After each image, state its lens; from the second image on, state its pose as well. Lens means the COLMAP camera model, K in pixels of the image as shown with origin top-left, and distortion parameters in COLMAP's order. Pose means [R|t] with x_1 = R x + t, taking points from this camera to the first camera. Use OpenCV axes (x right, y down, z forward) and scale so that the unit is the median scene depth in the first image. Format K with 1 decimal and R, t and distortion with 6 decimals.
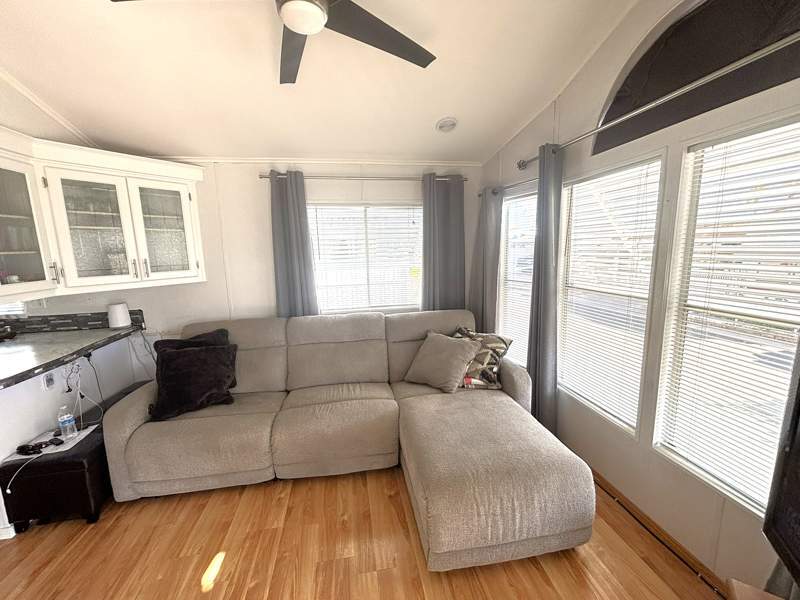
lens RADIAL K [[326.1, 0, 401.1], [0, 326.1, 299.8], [0, 0, 1]] dist [-0.006655, -0.000463]
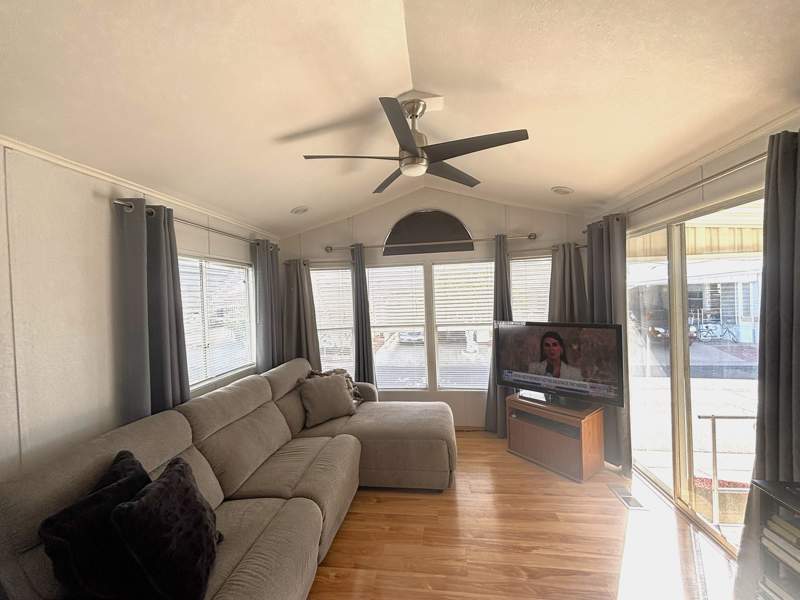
lens RADIAL K [[318.7, 0, 399.4], [0, 318.7, 302.8], [0, 0, 1]] dist [-0.007386, 0.000537]
pose [[0.284515, -0.002078, 0.958669, -0.908707], [0.178656, 0.982595, -0.050892, -0.049139], [-0.941877, 0.185751, 0.279934, 0.344108]]
